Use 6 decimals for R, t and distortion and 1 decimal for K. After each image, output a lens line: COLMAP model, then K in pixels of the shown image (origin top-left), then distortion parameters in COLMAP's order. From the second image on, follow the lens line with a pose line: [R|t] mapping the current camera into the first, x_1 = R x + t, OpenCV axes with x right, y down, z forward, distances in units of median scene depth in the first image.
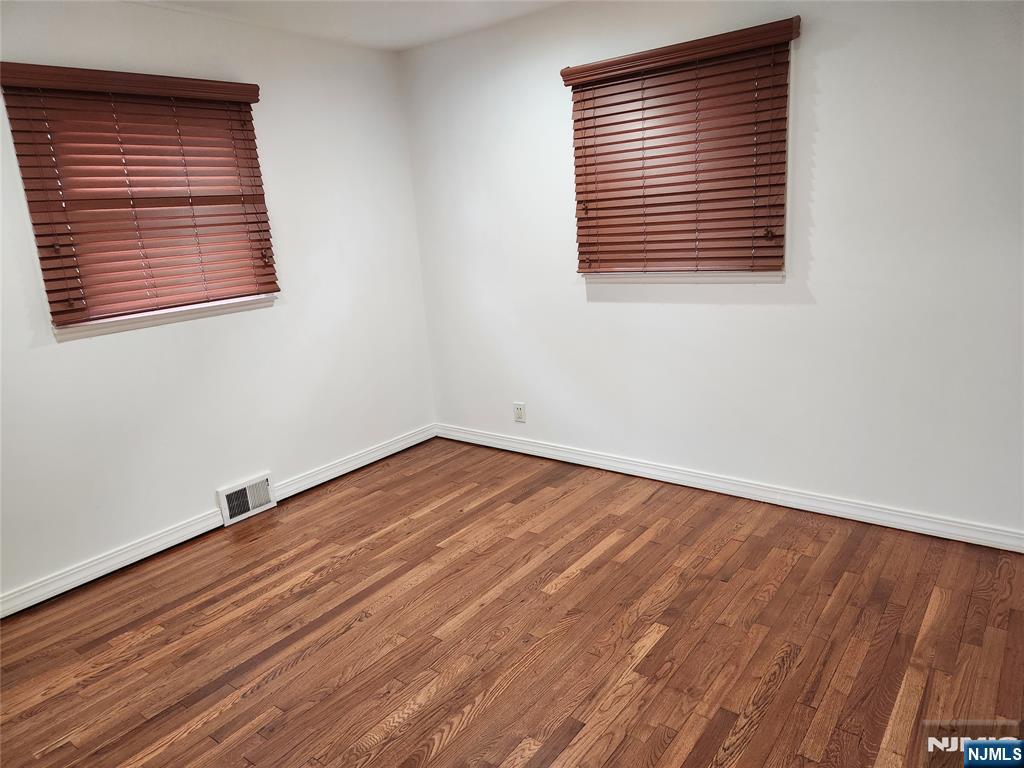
lens RADIAL K [[690.1, 0, 498.6], [0, 690.1, 386.4], [0, 0, 1]] dist [0.078642, -0.076935]
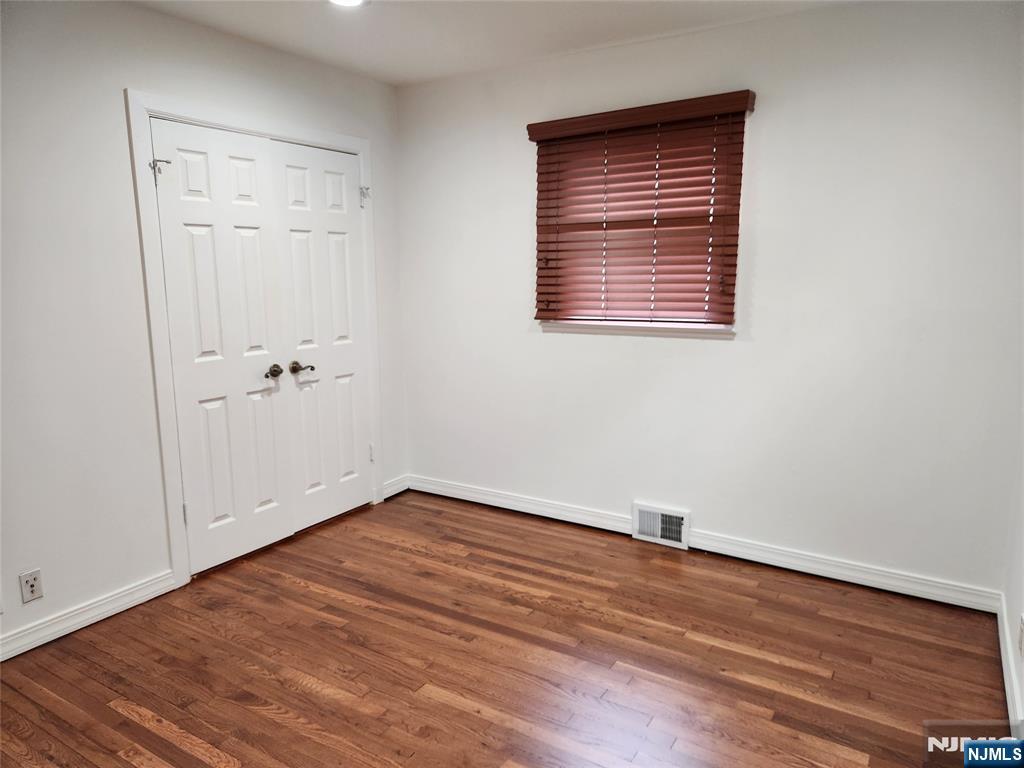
lens RADIAL K [[690.1, 0, 498.6], [0, 690.1, 386.4], [0, 0, 1]] dist [0.078642, -0.076935]
pose [[0.101408, 0.244509, -0.964330, 0.611264], [-0.236977, 0.947362, 0.215286, -0.215286], [0.966208, 0.206692, 0.154013, 0.710041]]
